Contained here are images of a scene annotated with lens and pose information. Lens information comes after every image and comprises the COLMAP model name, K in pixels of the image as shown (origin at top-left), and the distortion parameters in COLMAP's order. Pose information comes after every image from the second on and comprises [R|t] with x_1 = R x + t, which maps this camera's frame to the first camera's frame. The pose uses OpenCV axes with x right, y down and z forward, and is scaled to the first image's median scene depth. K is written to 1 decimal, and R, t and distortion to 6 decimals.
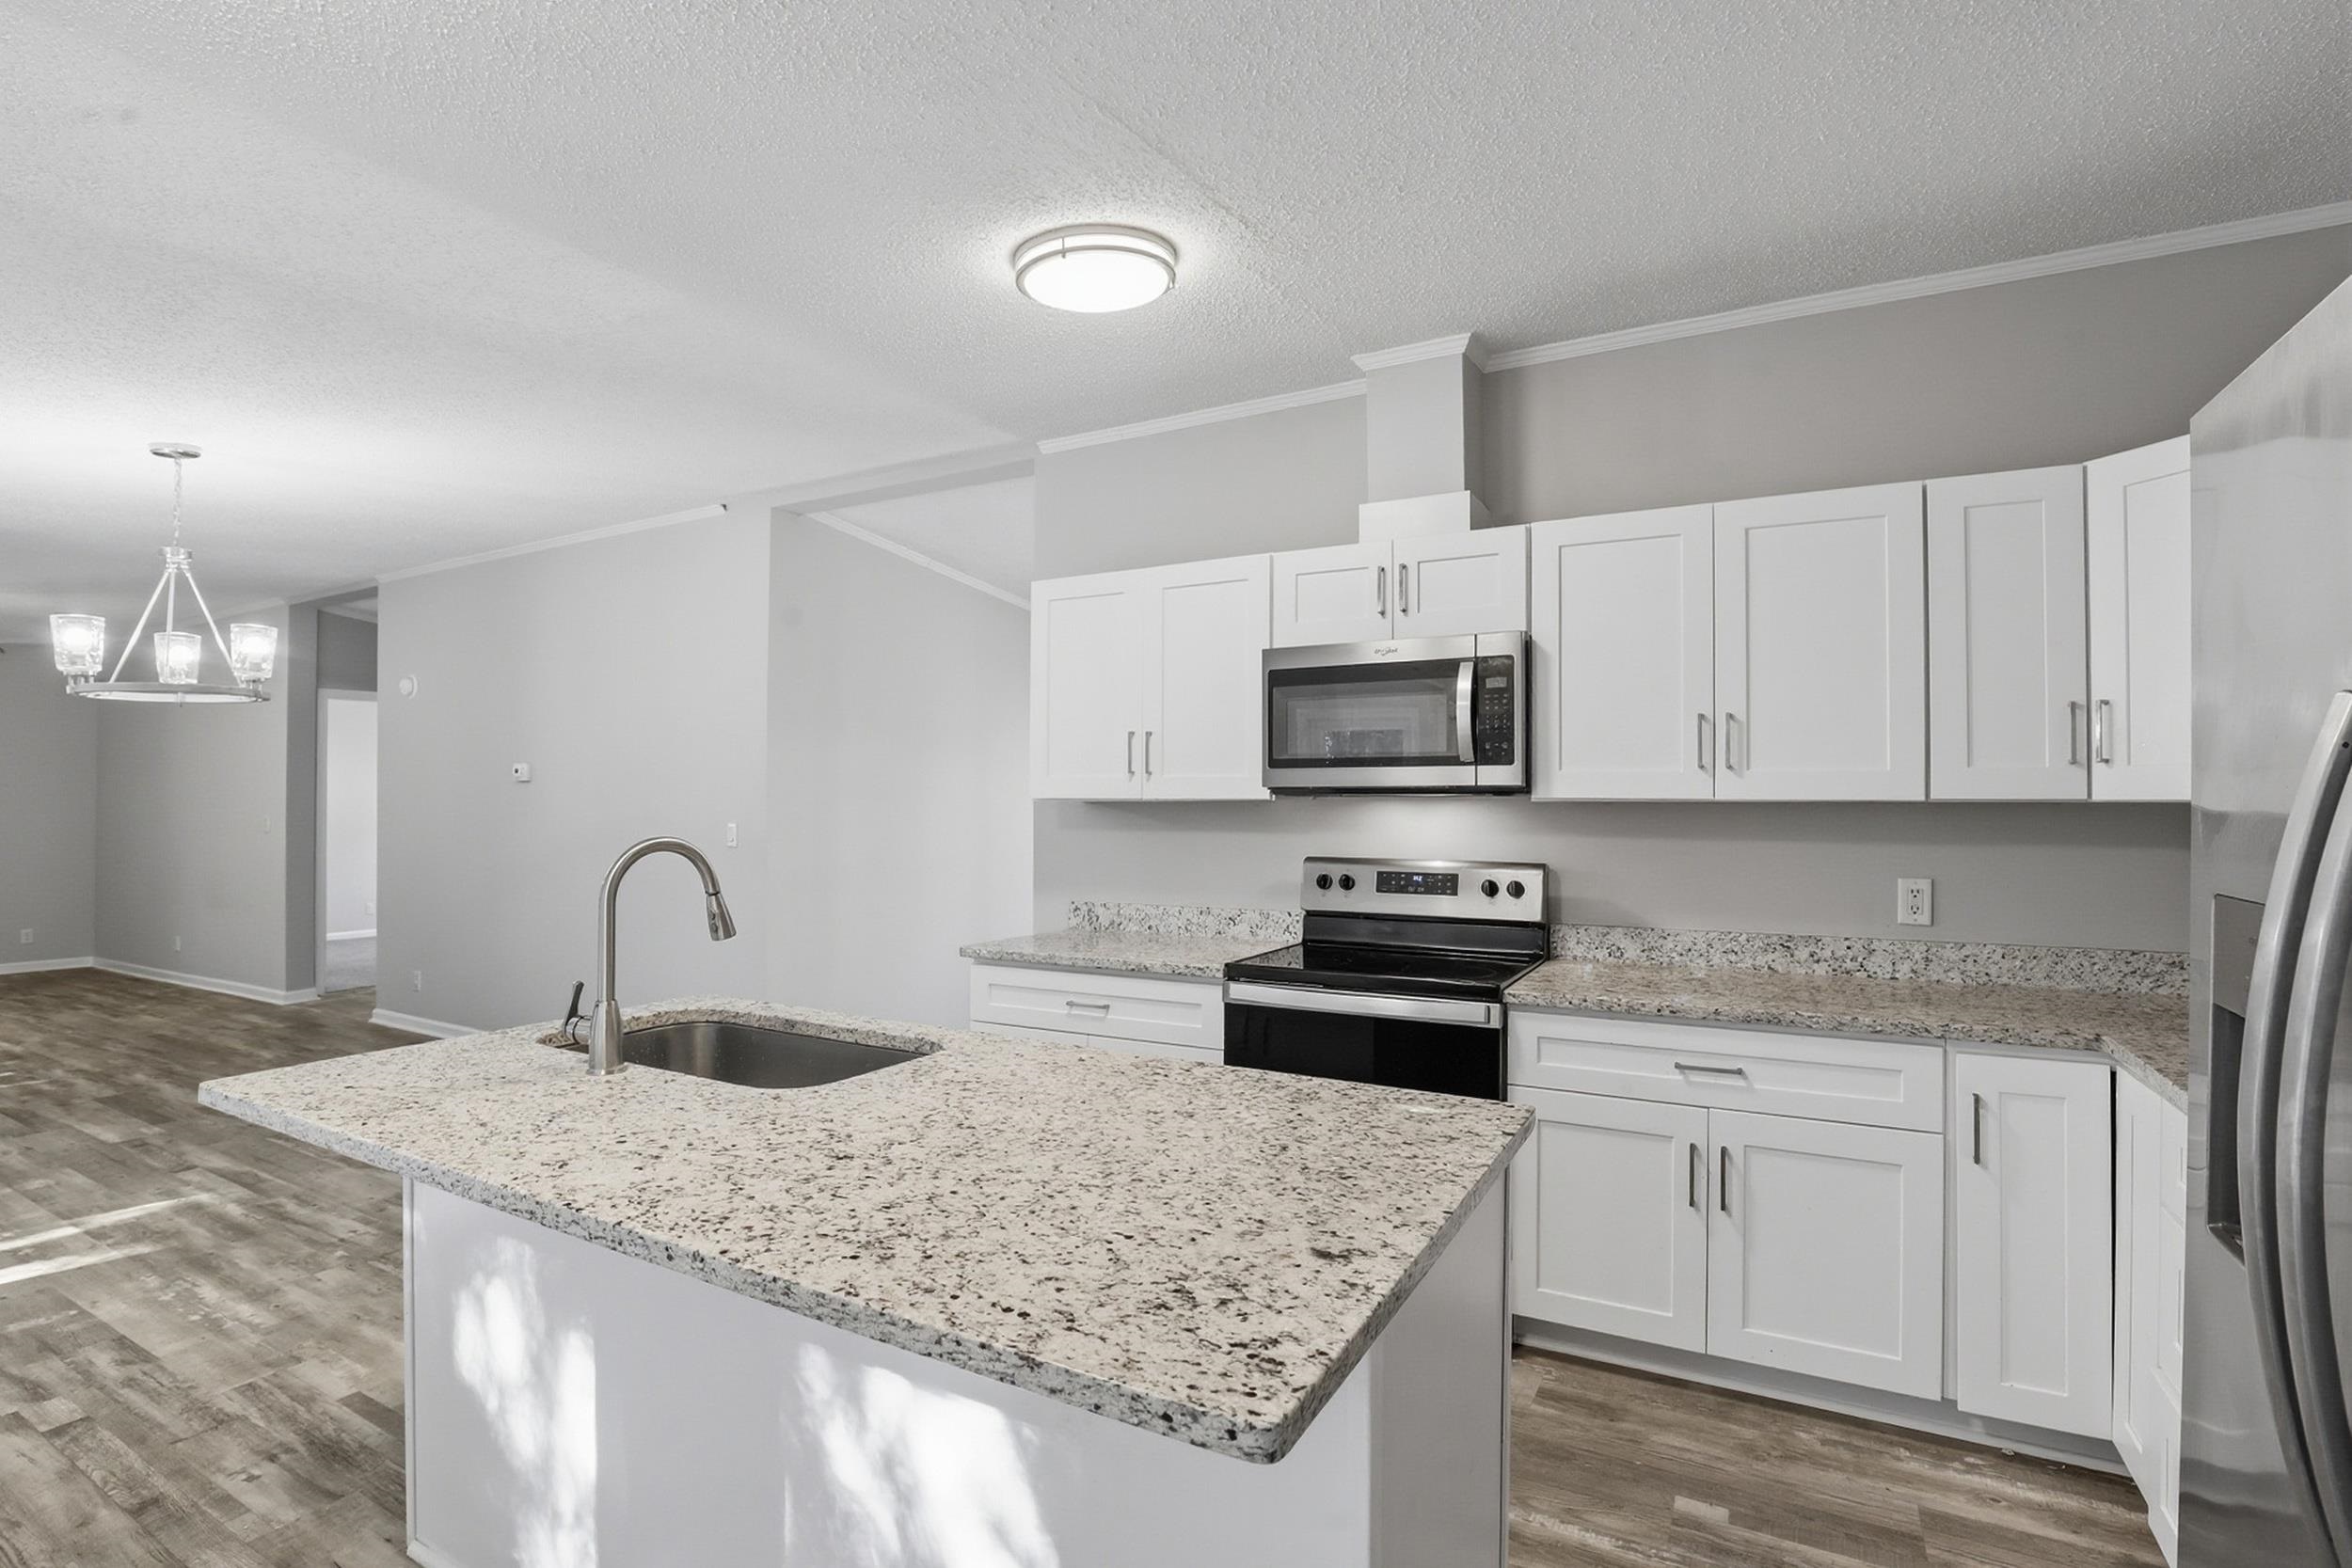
lens RADIAL K [[1095.9, 0, 1180.5], [0, 1095.9, 779.3], [0, 0, 1]] dist [-0.037040, 0.005843]
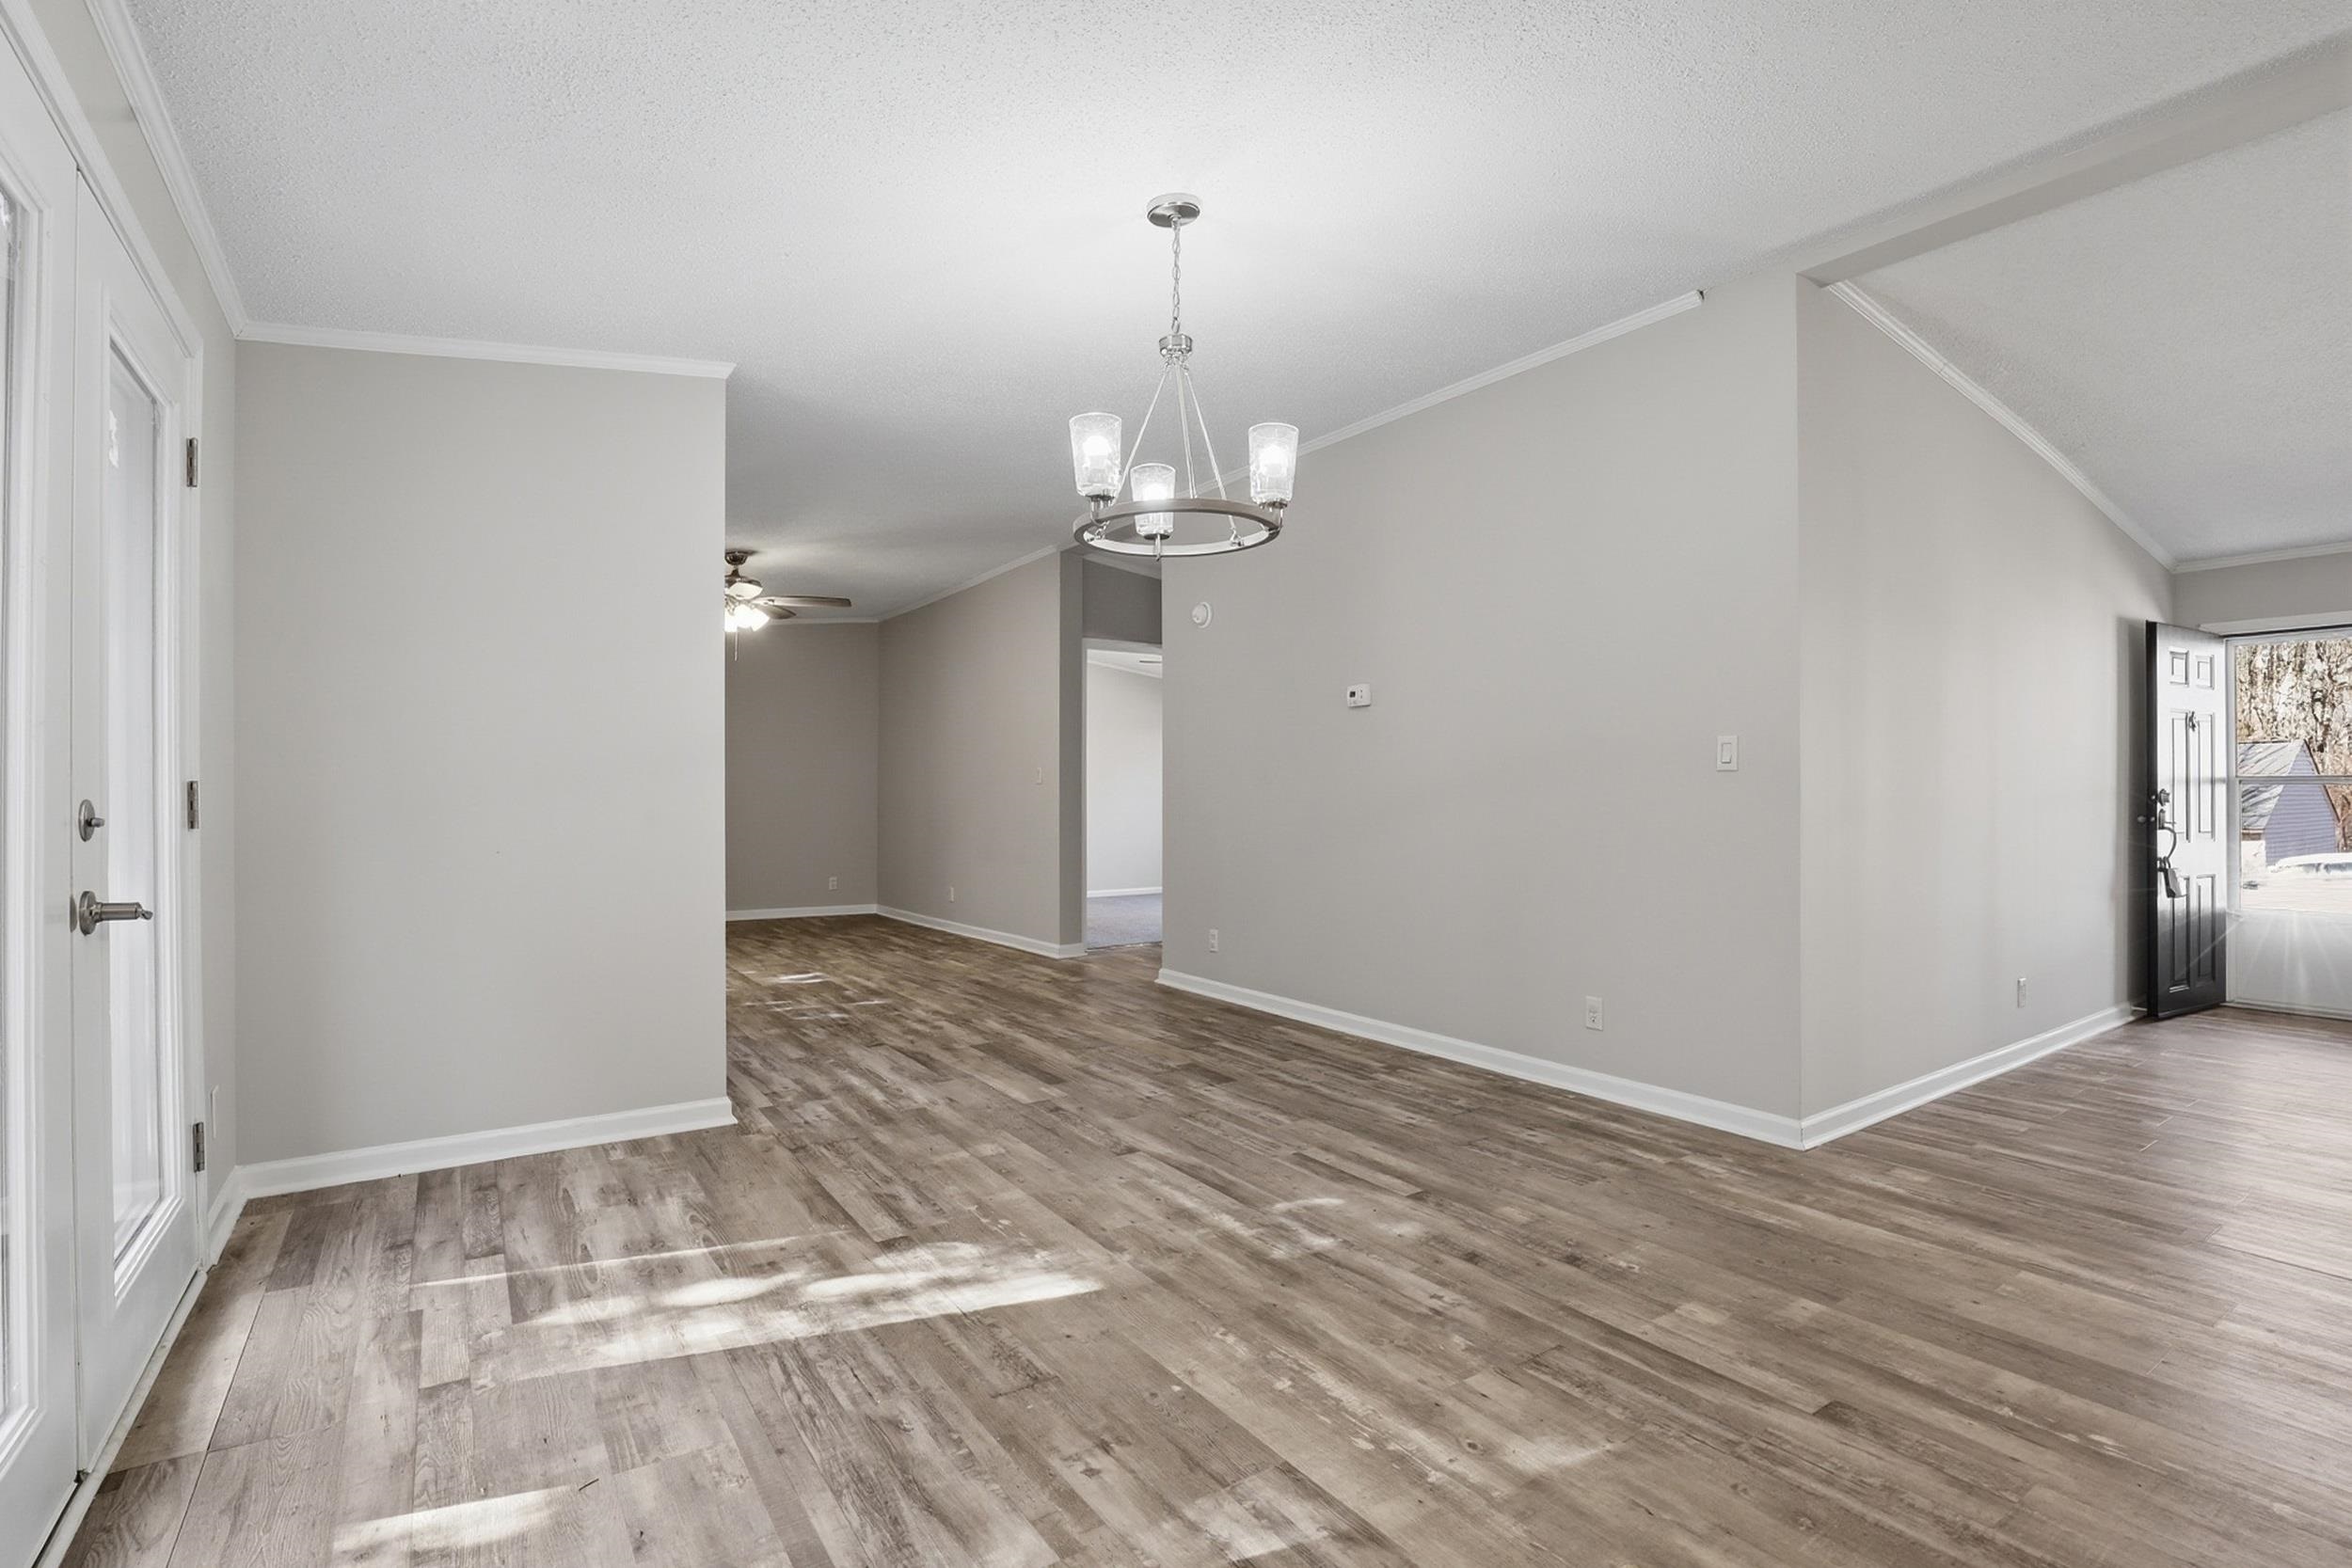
lens RADIAL K [[1095.9, 0, 1169.5], [0, 1095.9, 792.0], [0, 0, 1]] dist [-0.037040, 0.005843]
pose [[0.891858, 0.001958, -0.452310, -0.428613], [0.004311, 0.999908, 0.012829, 0.066377], [0.452294, -0.013391, 0.891768, 0.221208]]
